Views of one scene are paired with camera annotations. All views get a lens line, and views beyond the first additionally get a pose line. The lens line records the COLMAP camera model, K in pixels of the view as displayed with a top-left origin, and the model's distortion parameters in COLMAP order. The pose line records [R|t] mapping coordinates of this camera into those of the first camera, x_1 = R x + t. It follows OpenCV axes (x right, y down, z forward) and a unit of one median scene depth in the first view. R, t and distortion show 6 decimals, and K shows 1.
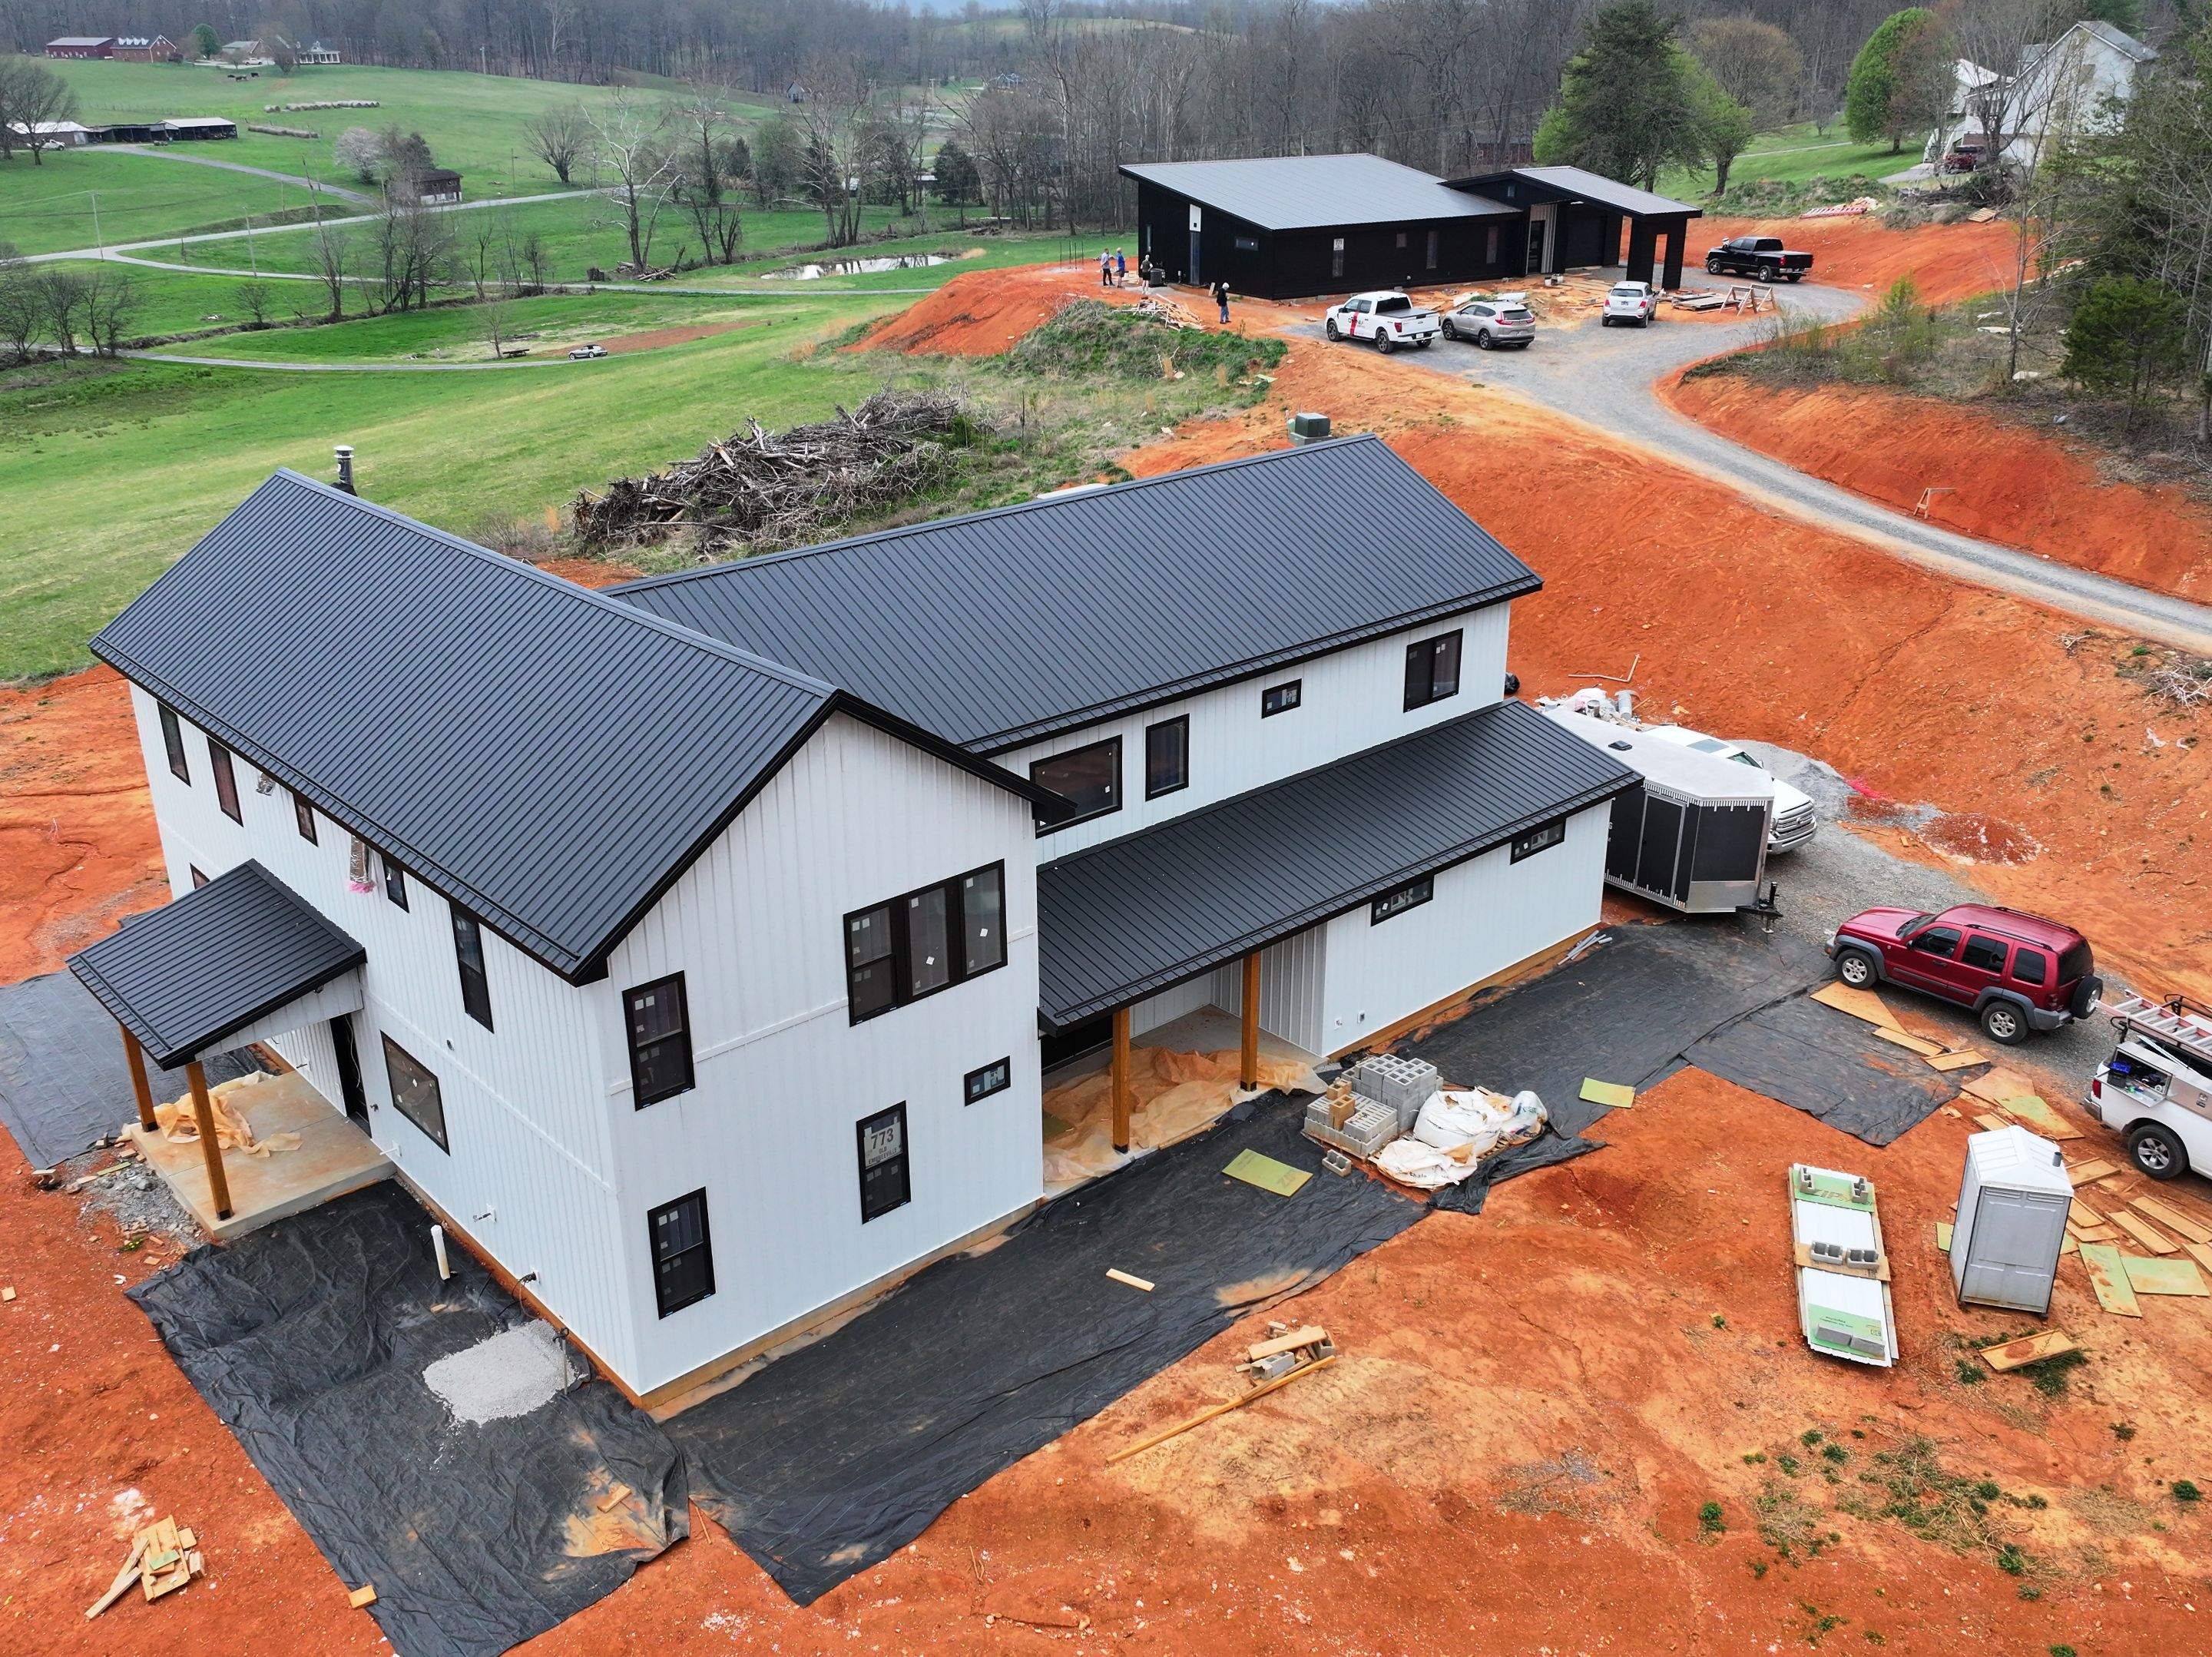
lens RADIAL K [[1940.3, 0, 1105.1], [0, 1940.3, 833.6], [0, 0, 1]] dist [0.012646, -0.017492]
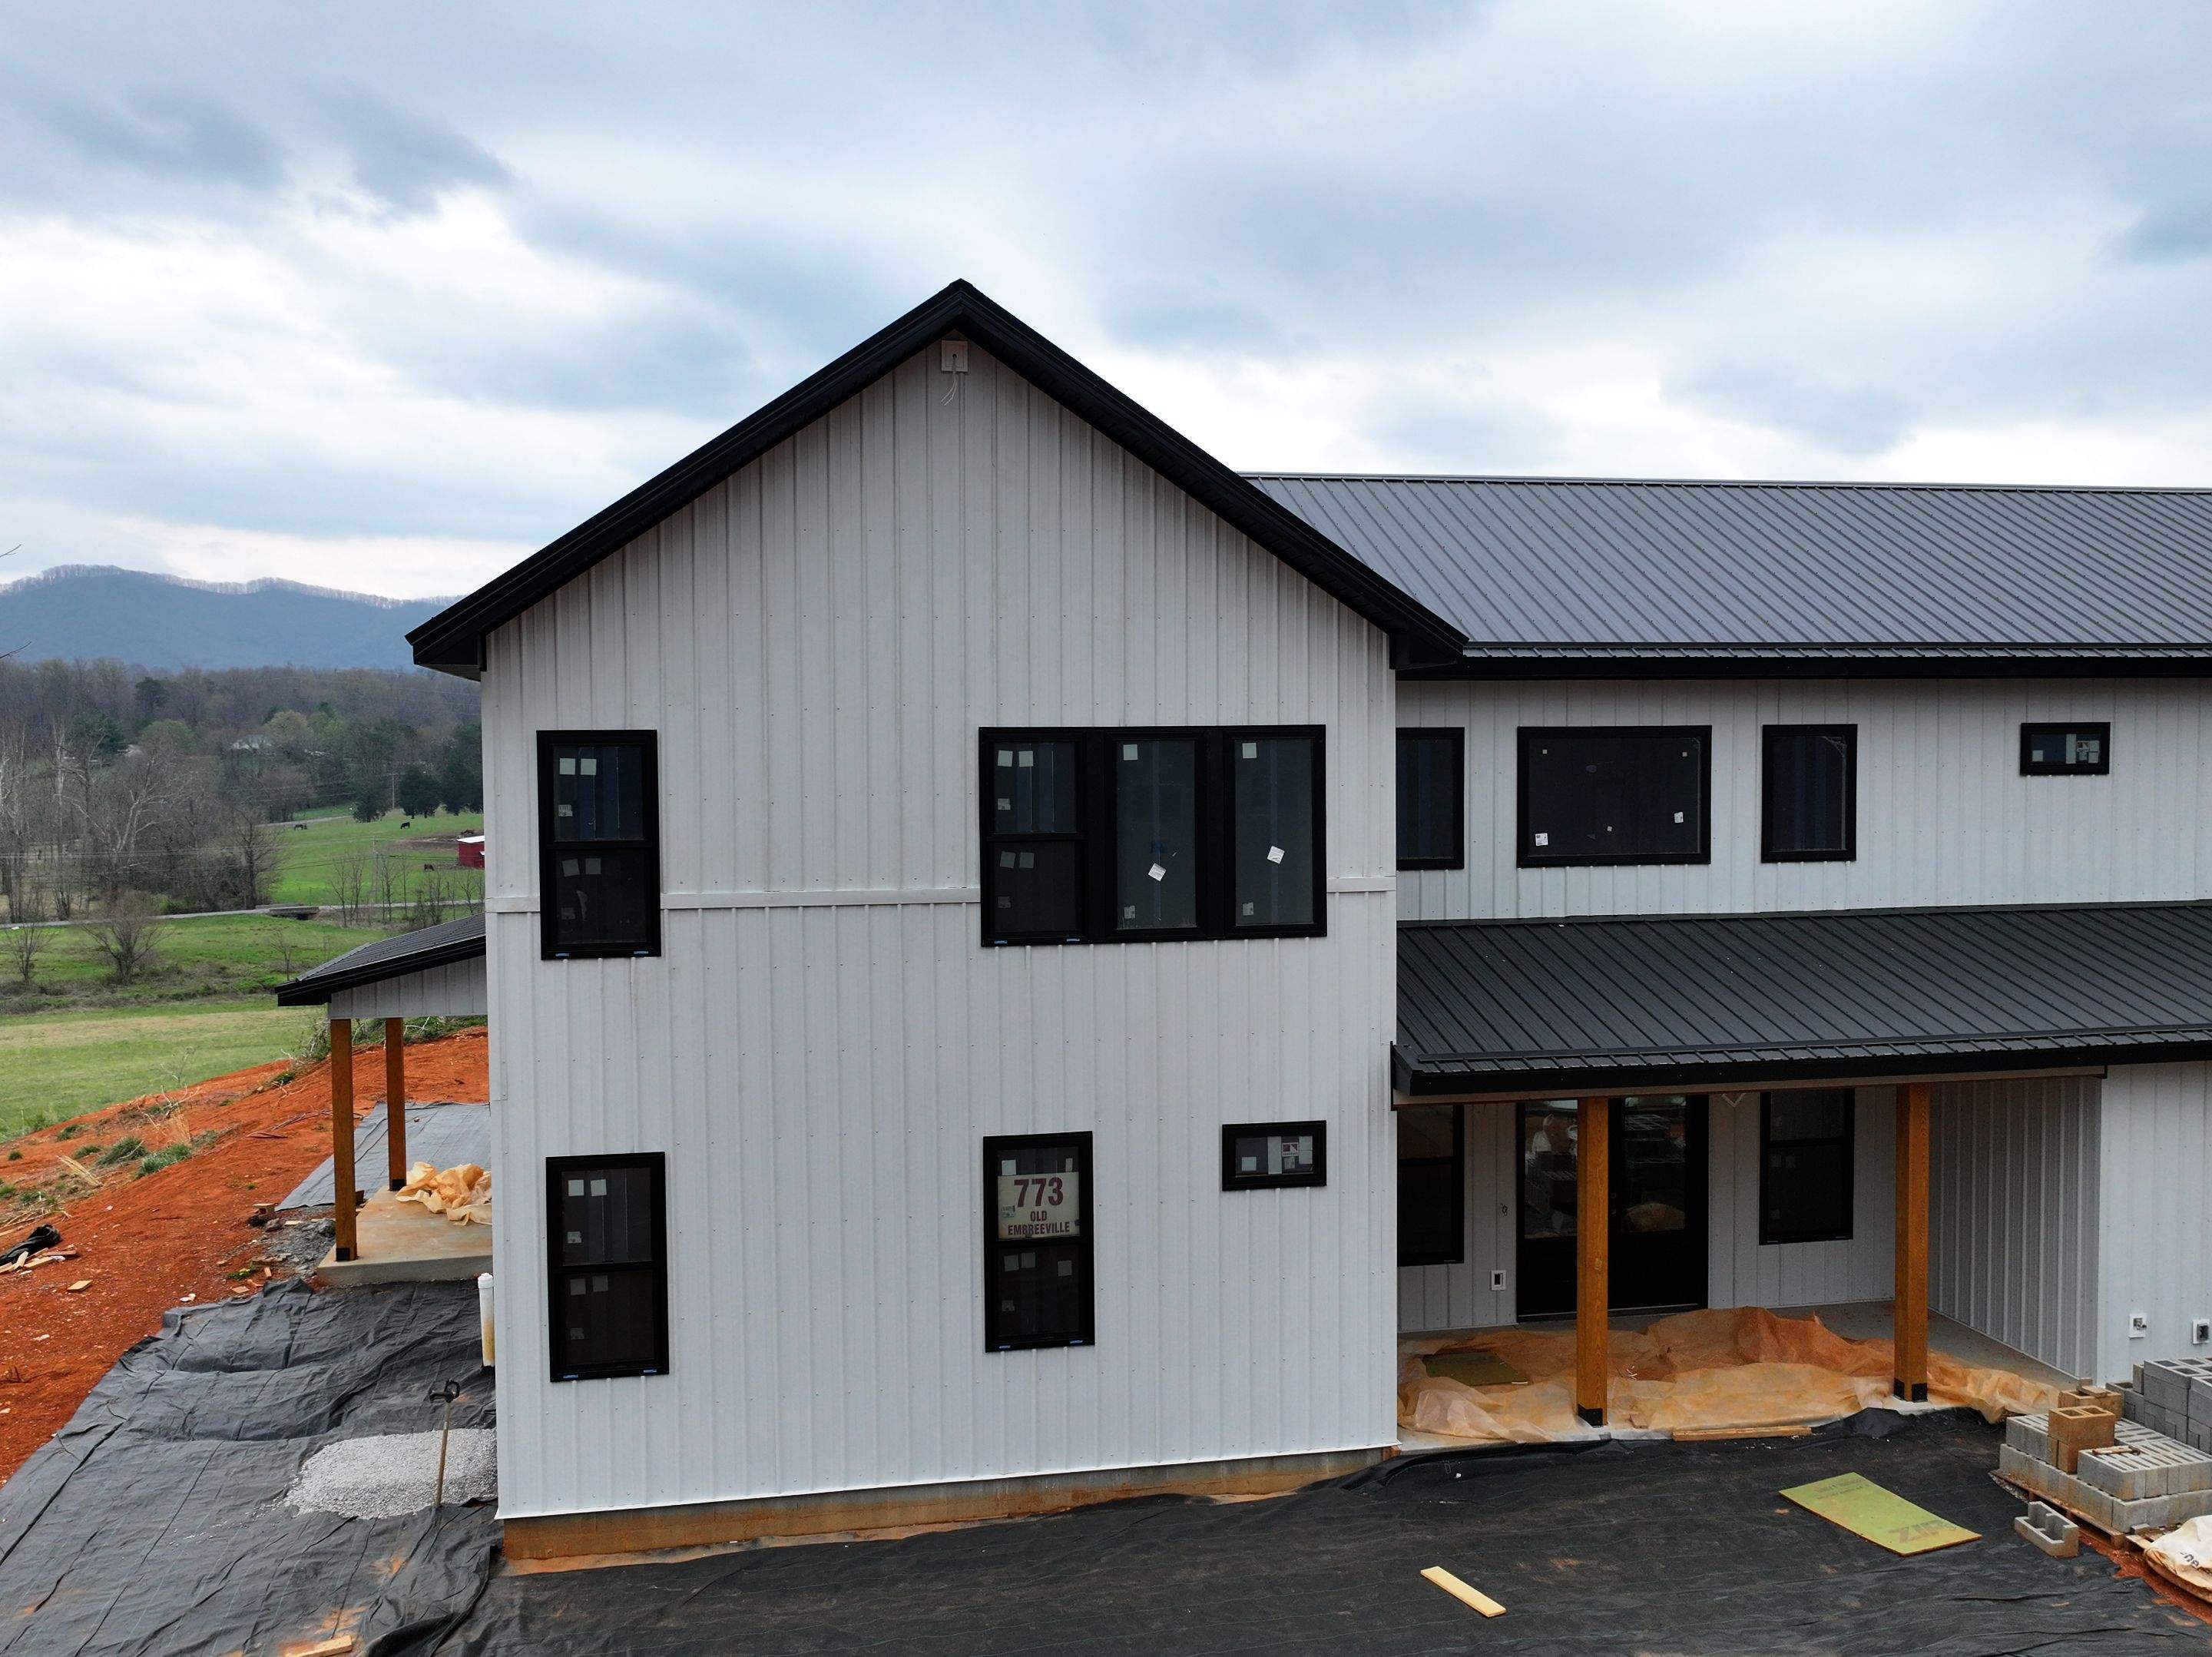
lens RADIAL K [[1944.4, 0, 1104.3], [0, 1944.4, 831.2], [0, 0, 1]] dist [0.008587, -0.004517]
pose [[0.855399, 0.022212, -0.517493, 0.163005], [-0.194929, 0.939437, -0.281889, 0.187432], [0.479890, 0.342002, 0.807923, 0.463712]]
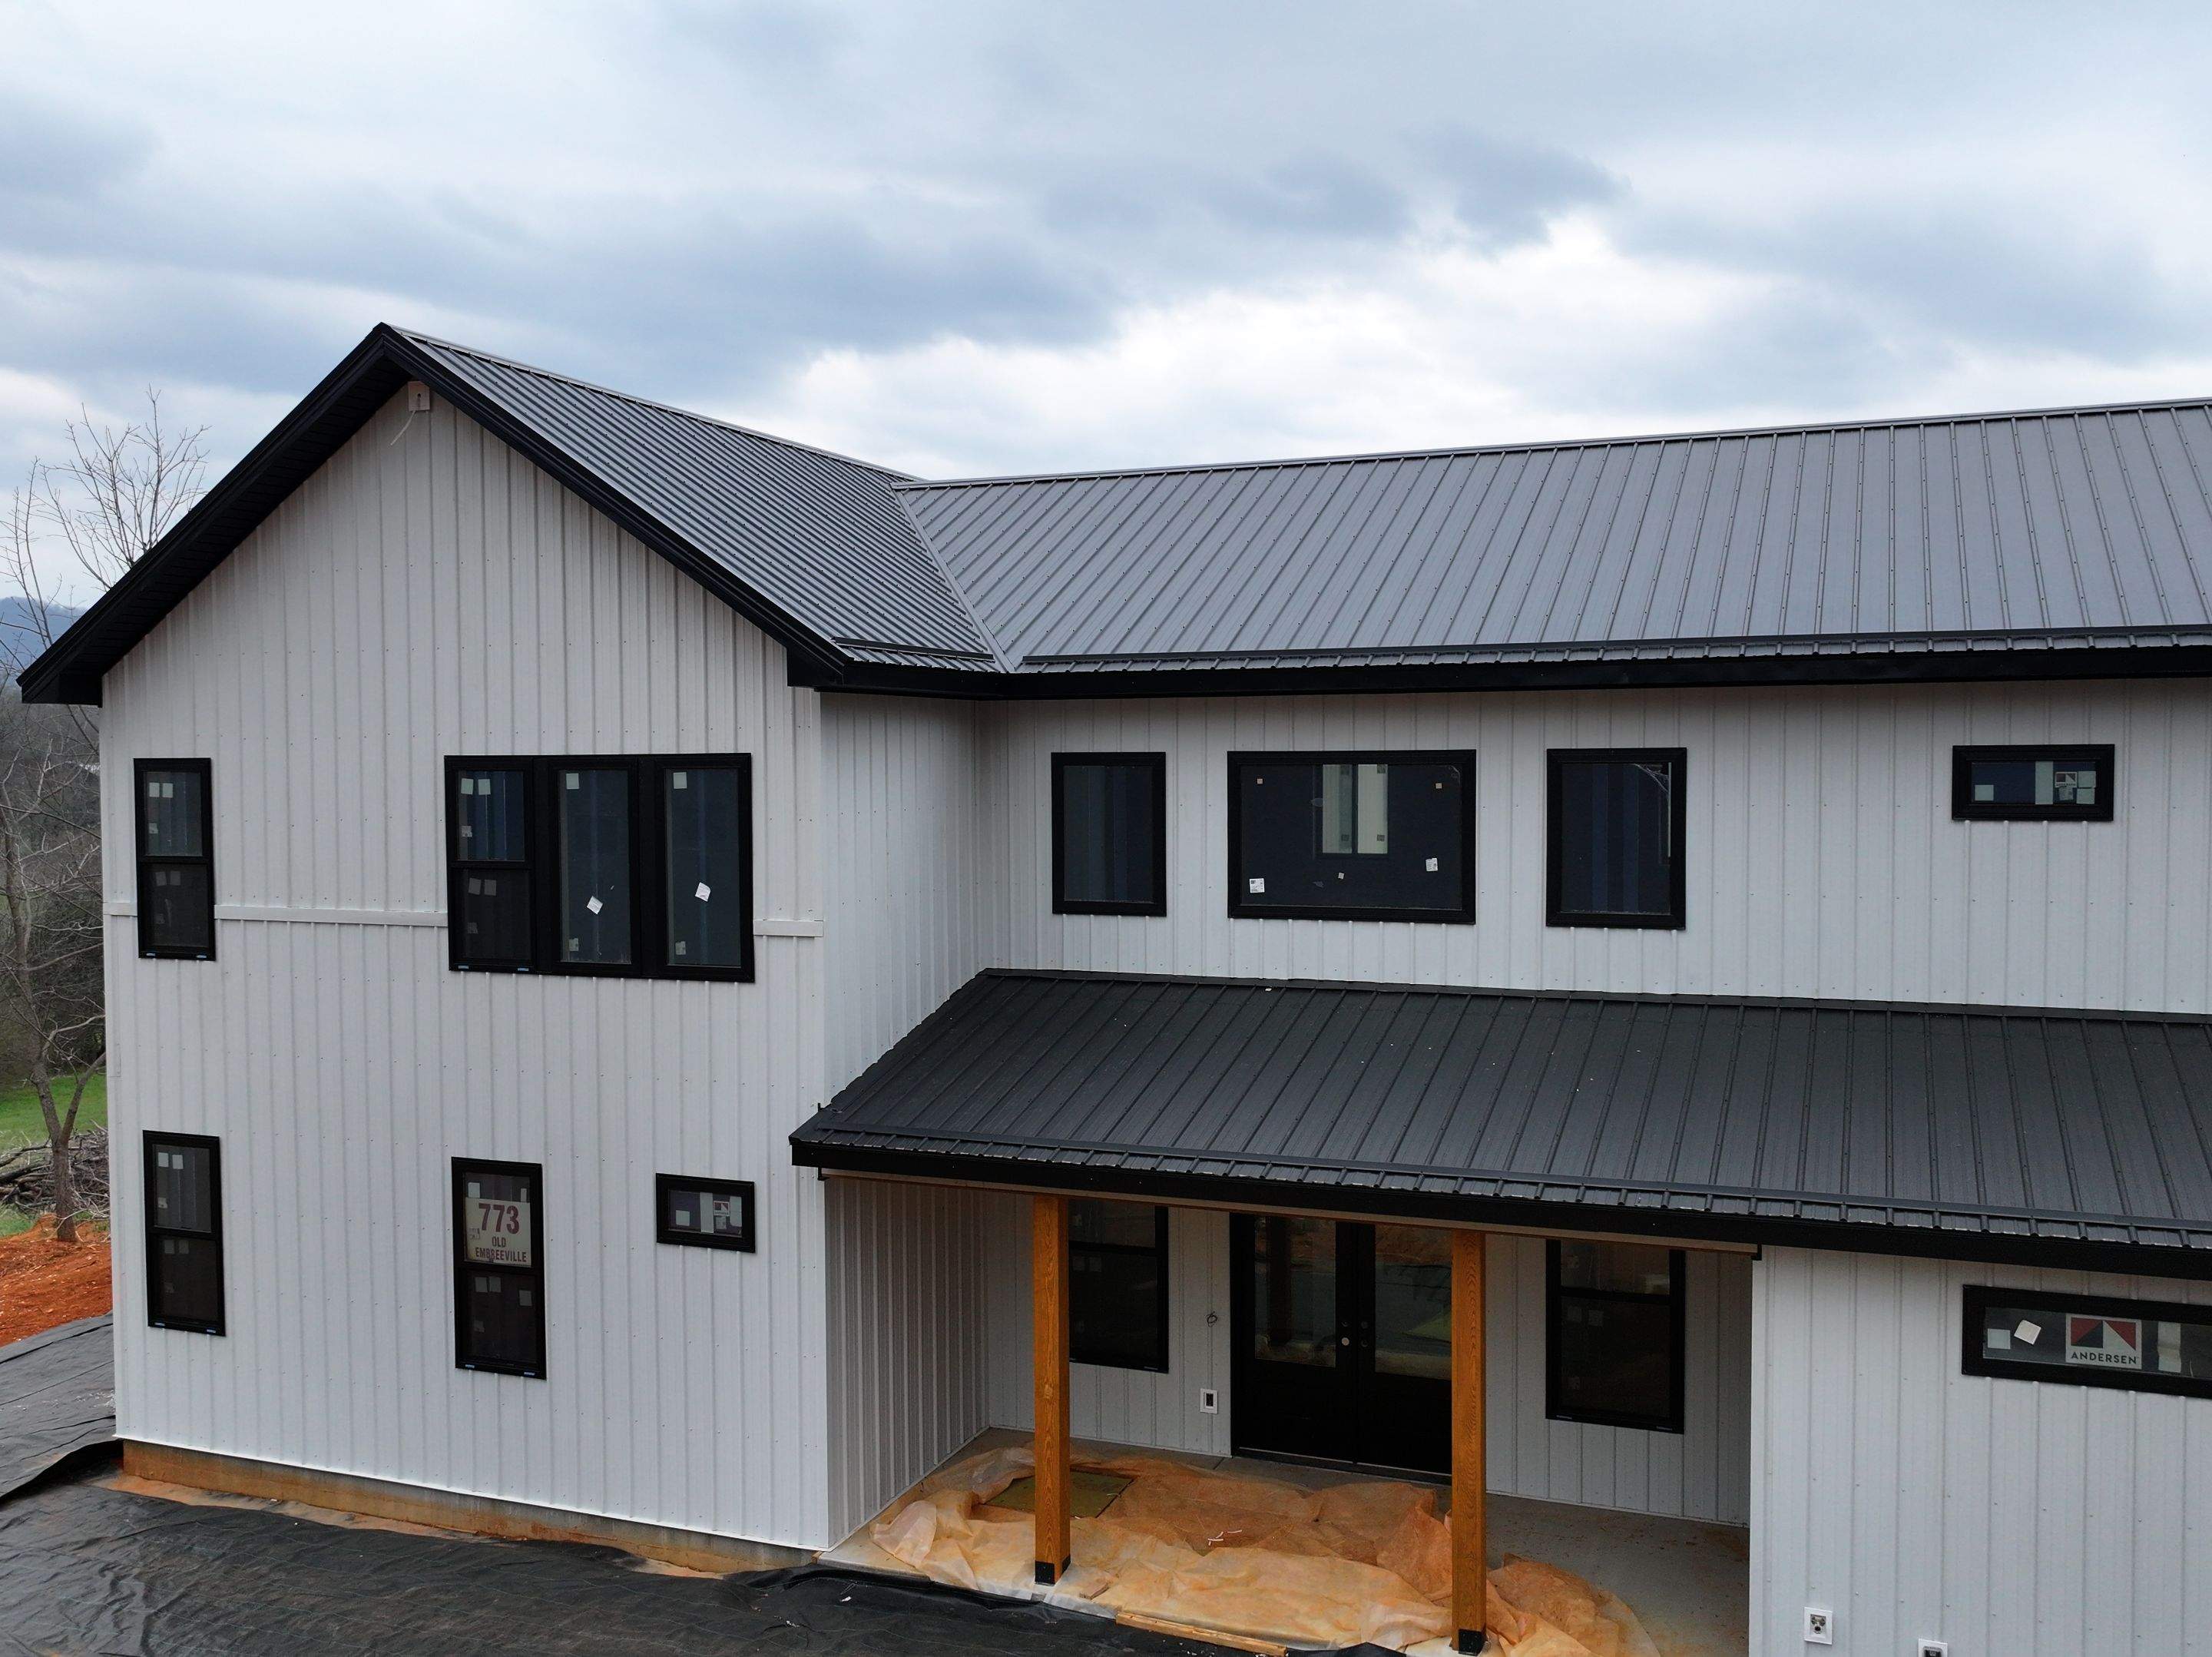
lens RADIAL K [[1940.3, 0, 1105.1], [0, 1940.3, 833.6], [0, 0, 1]] dist [0.012646, -0.017492]
pose [[0.443361, 0.037882, -0.895542, 0.400617], [-0.338756, 0.932088, -0.128282, 0.059121], [0.829864, 0.360246, 0.426085, 0.763569]]
